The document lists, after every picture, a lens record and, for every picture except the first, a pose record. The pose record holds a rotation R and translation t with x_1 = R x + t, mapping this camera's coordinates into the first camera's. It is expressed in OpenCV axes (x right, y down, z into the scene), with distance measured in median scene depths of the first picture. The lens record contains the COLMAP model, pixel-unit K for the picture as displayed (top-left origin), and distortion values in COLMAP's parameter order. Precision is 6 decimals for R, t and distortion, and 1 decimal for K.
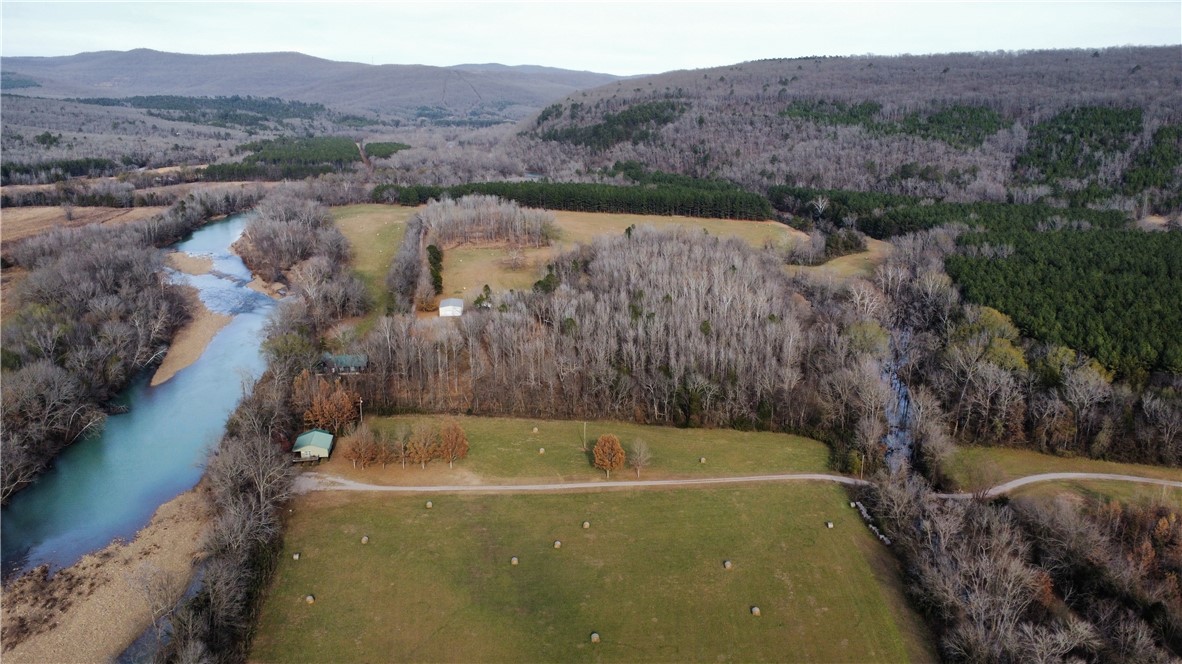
lens RADIAL K [[888.7, 0, 592.3], [0, 888.7, 334.3], [0, 0, 1]] dist [0.008842, -0.013203]
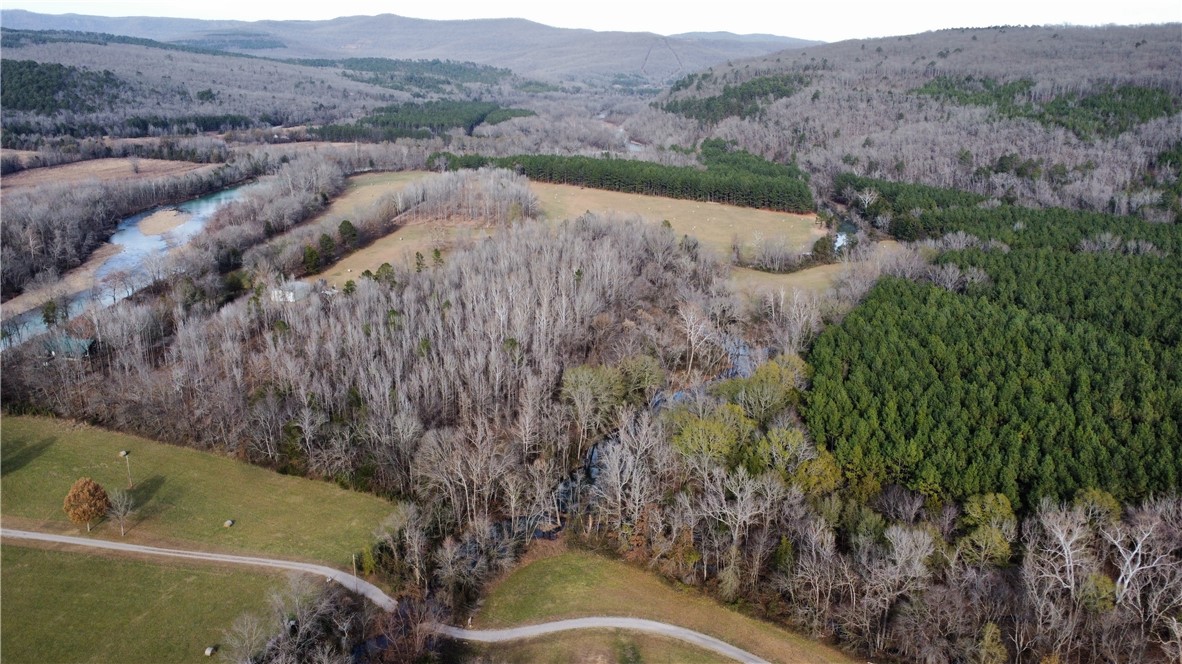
lens RADIAL K [[888.7, 0, 592.2], [0, 888.7, 334.1], [0, 0, 1]] dist [0.008842, -0.013203]
pose [[0.965697, 0.094118, -0.242014, 0.215377], [-0.086303, 0.995353, 0.042718, -0.030895], [0.244910, -0.020366, 0.969332, 0.110681]]
